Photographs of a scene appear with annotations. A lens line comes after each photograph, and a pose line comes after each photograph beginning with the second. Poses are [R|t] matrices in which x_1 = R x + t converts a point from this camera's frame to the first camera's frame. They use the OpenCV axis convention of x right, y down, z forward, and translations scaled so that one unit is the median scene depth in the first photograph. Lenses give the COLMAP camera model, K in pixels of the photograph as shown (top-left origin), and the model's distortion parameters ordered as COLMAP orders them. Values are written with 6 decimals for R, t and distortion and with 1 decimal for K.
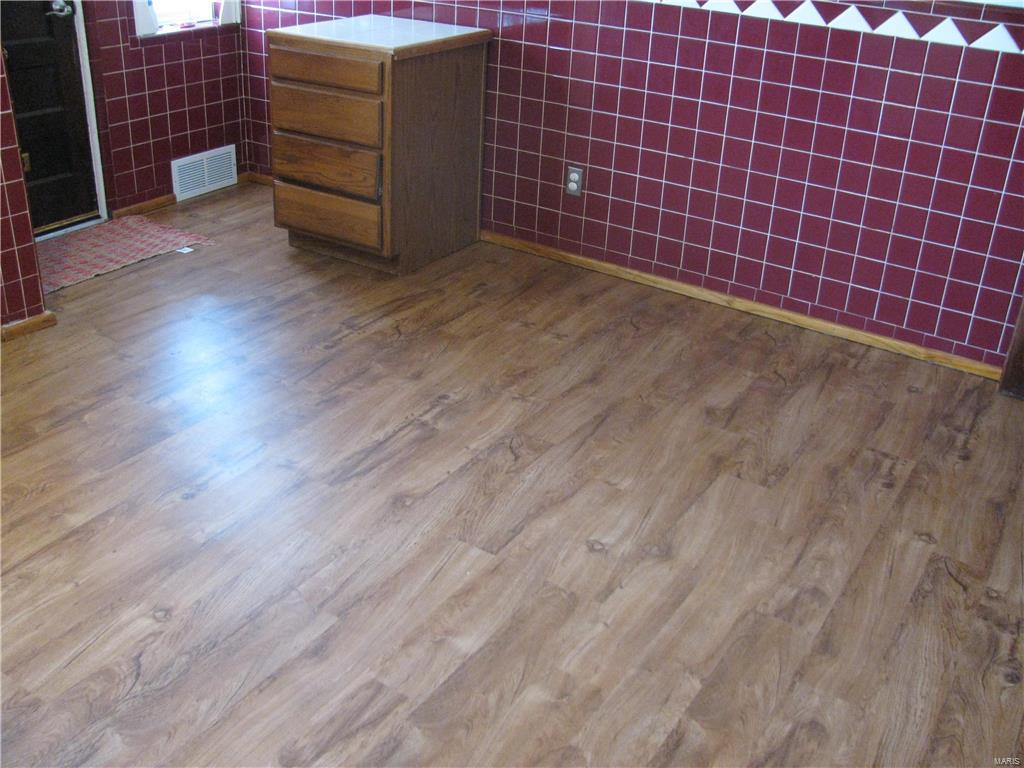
lens RADIAL K [[1054.1, 0, 512.0], [0, 1054.1, 384.0], [0, 0, 1]] dist [-0.225174, 0.285831]
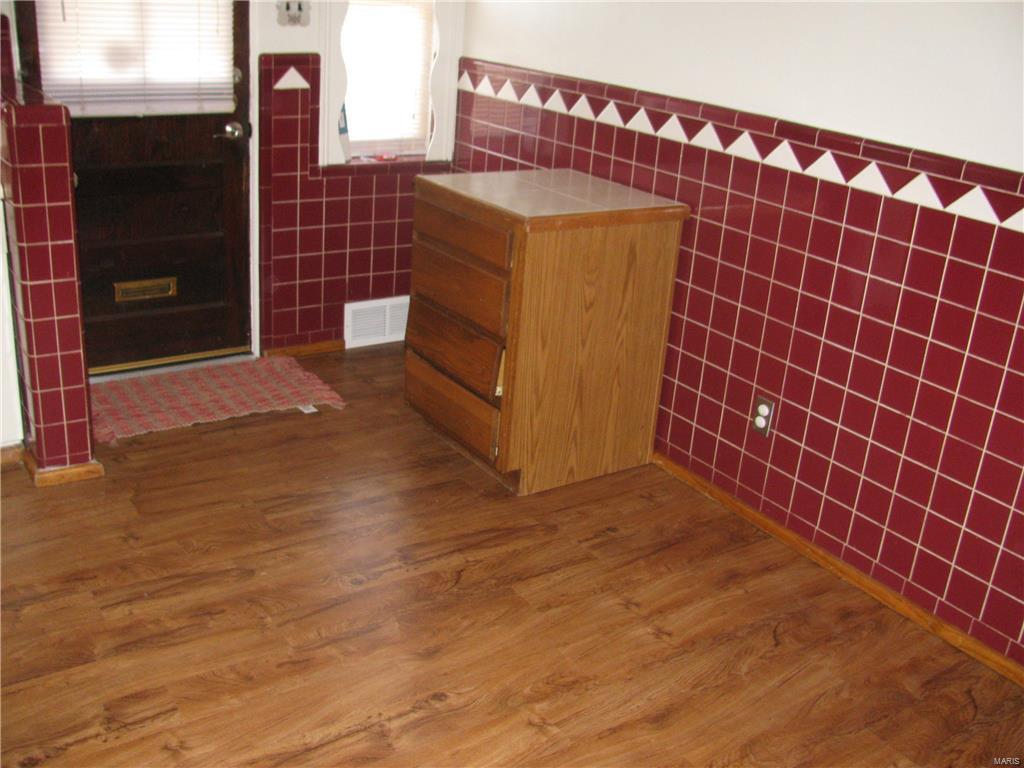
lens RADIAL K [[1054.1, 0, 512.0], [0, 1054.1, 384.0], [0, 0, 1]] dist [-0.225174, 0.285831]
pose [[0.920367, 0.162635, -0.355632, 0.157580], [-0.205465, 0.974886, -0.085912, -0.115576], [0.332728, 0.152140, 0.930669, 0.240531]]
